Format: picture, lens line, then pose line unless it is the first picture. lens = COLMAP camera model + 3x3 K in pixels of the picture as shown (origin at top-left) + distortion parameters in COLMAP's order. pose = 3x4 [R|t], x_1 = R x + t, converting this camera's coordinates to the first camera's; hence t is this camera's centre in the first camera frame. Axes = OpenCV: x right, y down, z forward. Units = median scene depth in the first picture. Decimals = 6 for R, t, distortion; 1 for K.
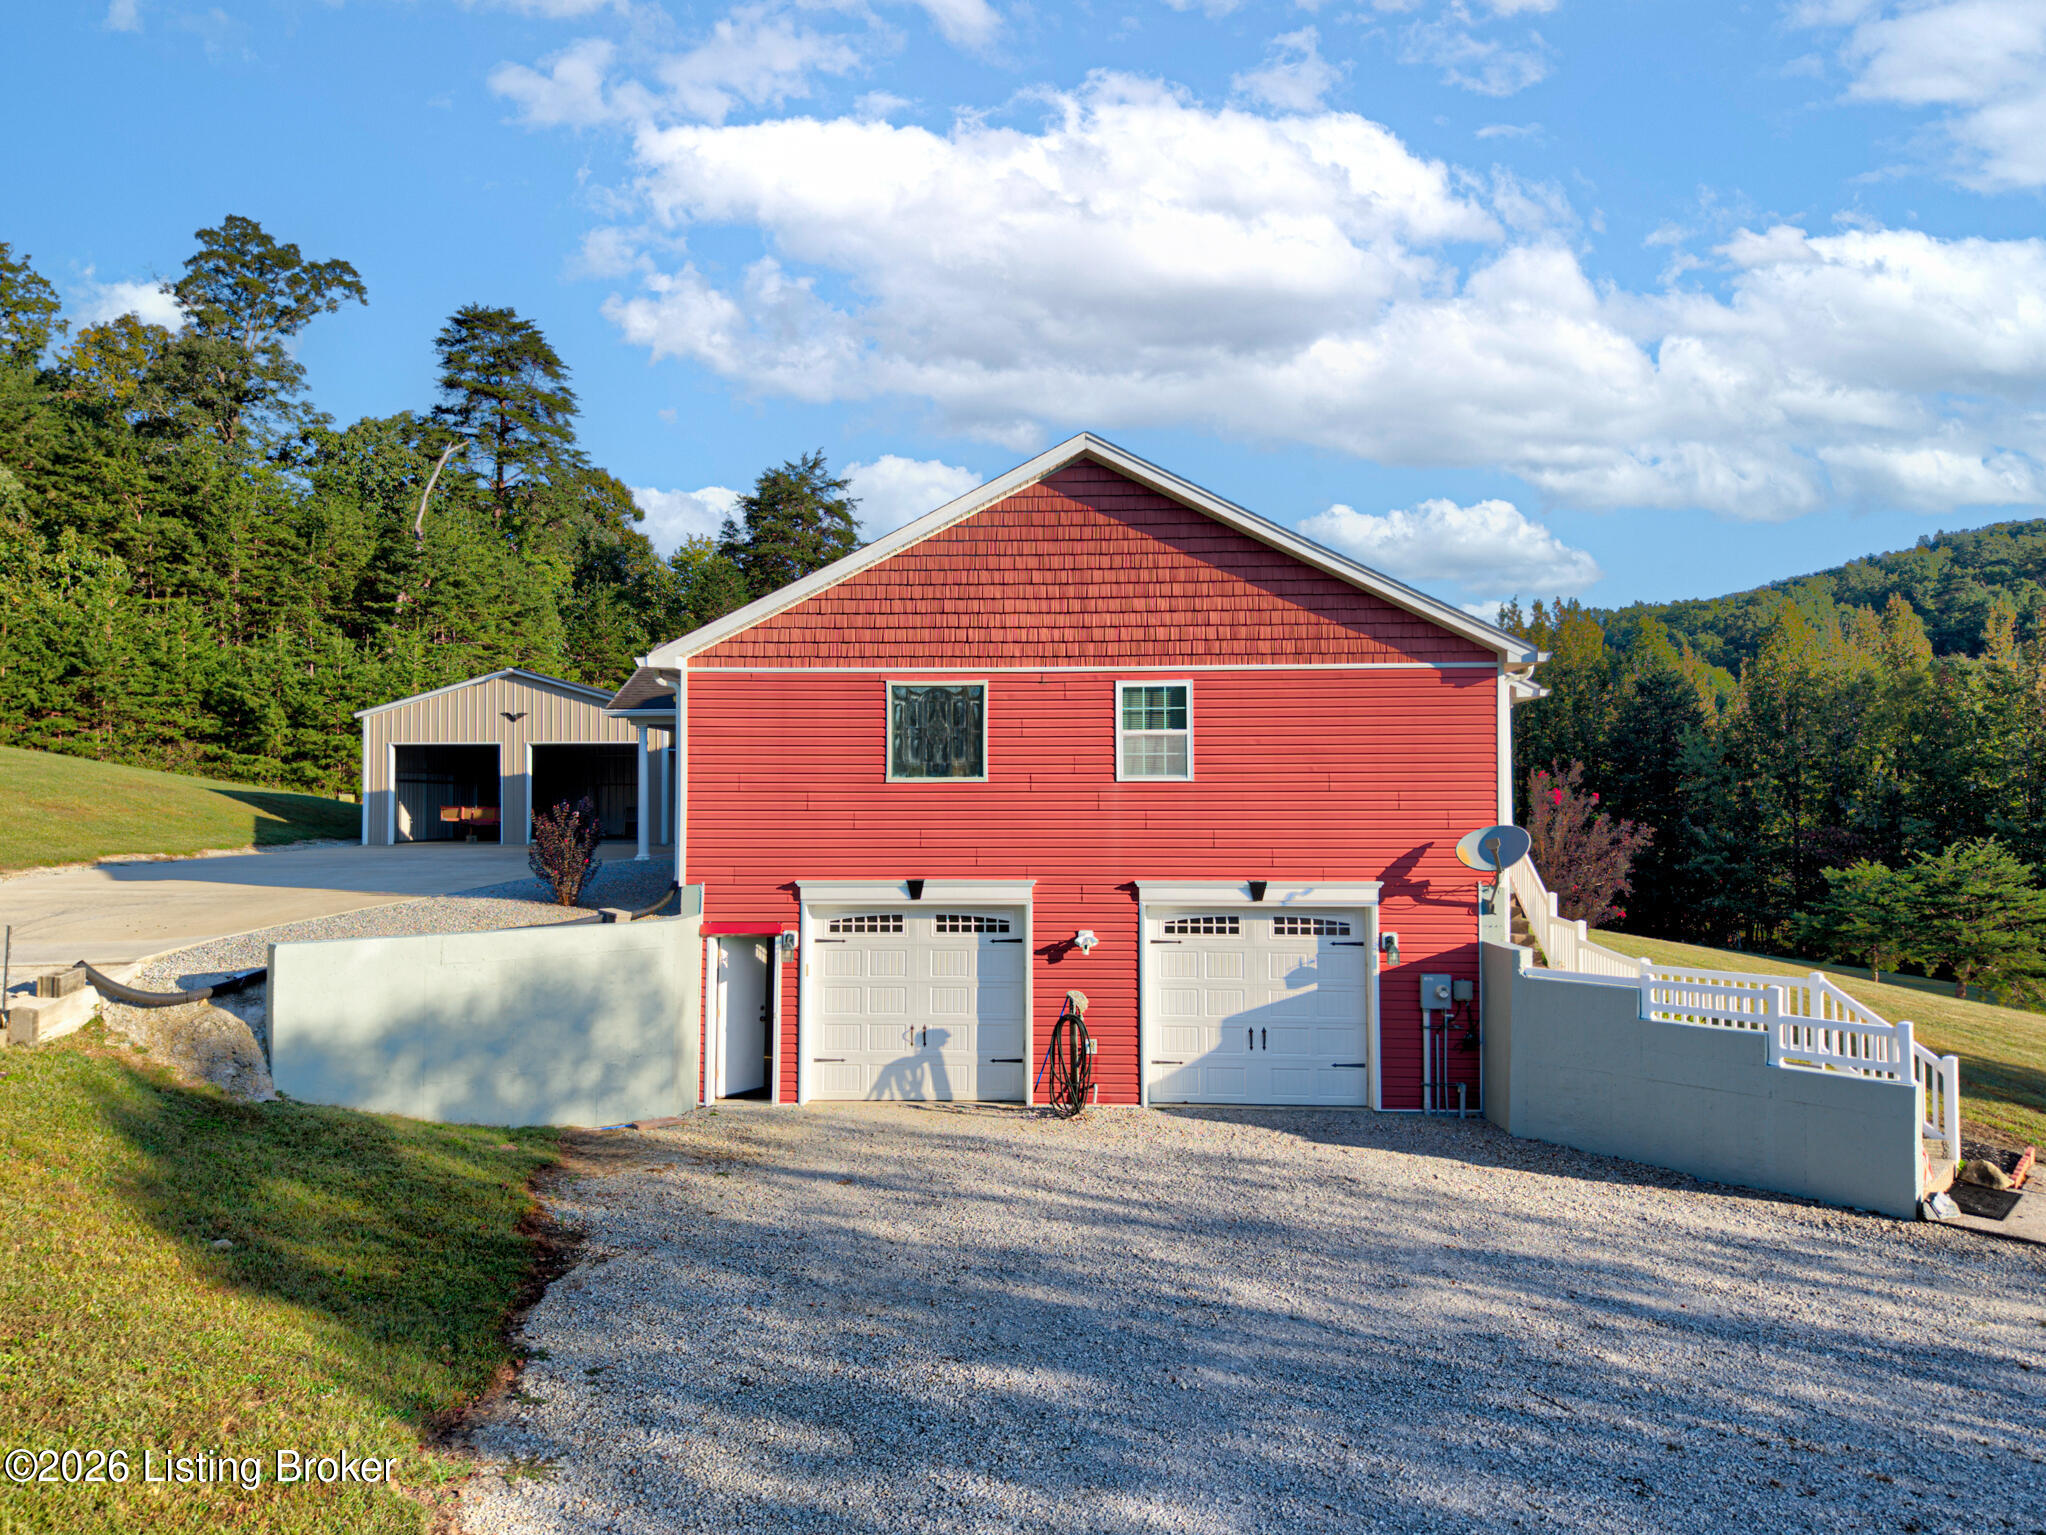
lens RADIAL K [[1345.9, 0, 1025.0], [0, 1345.9, 775.2], [0, 0, 1]] dist [0.040189, -0.021472]
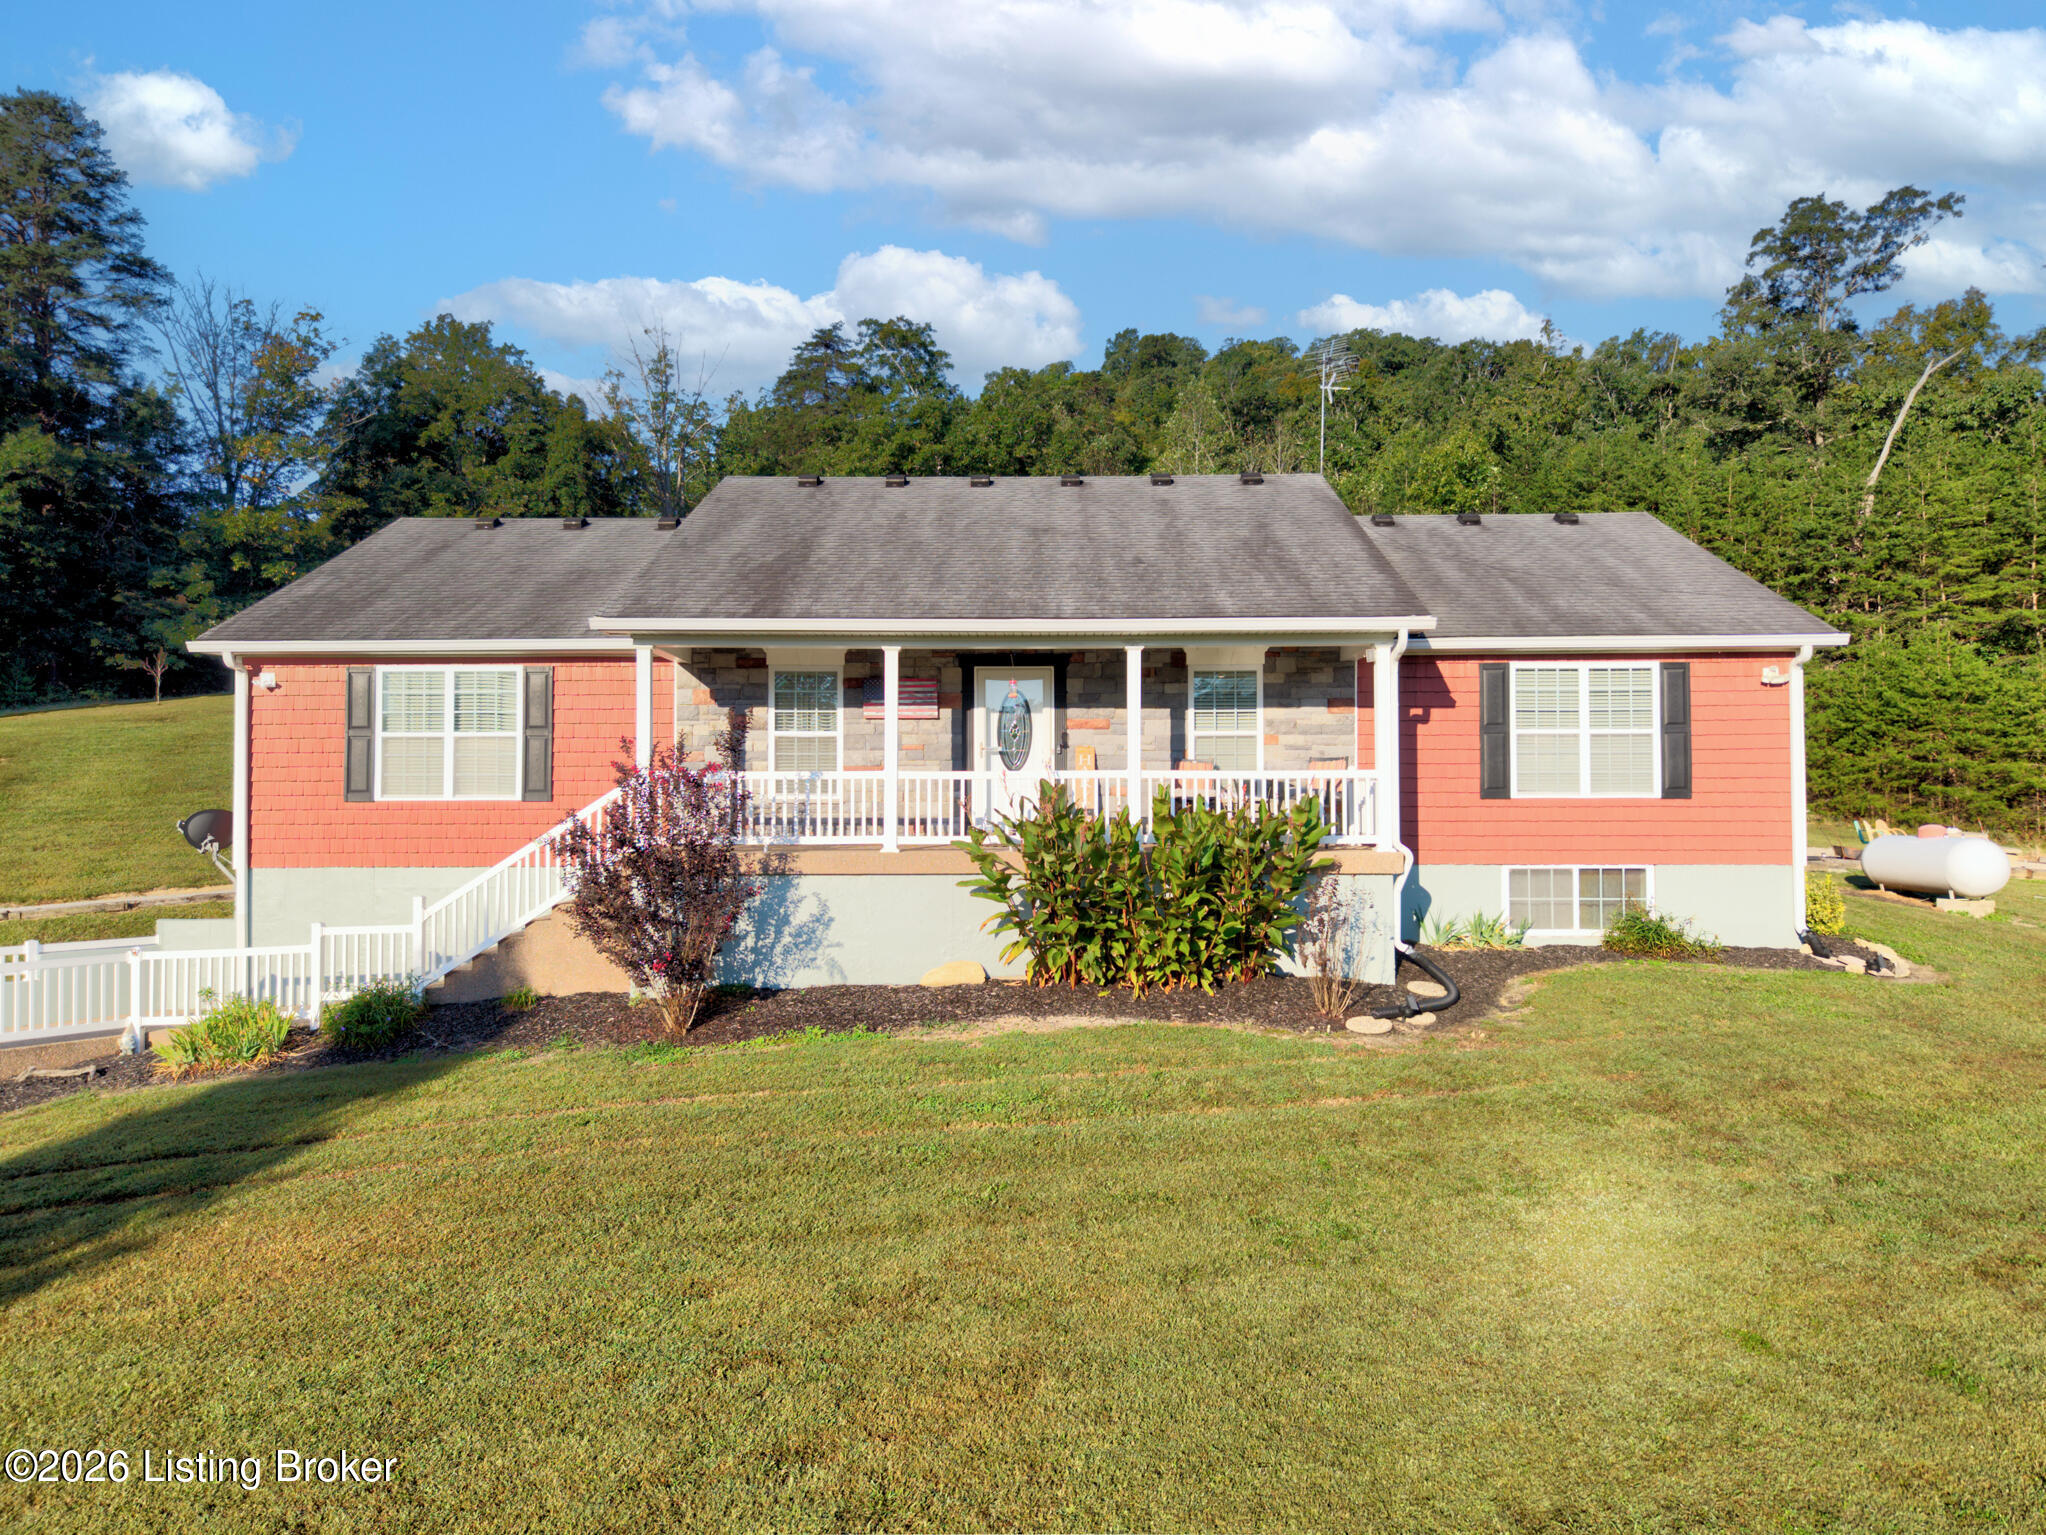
lens RADIAL K [[1345.9, 0, 994.5], [0, 1345.9, 775.0], [0, 0, 1]] dist [0.040189, -0.021472]
pose [[0.039868, -0.029860, -0.998759, 0.719986], [0.022591, 0.999325, -0.028975, 0.027515], [0.998950, -0.021408, 0.040516, 0.777808]]
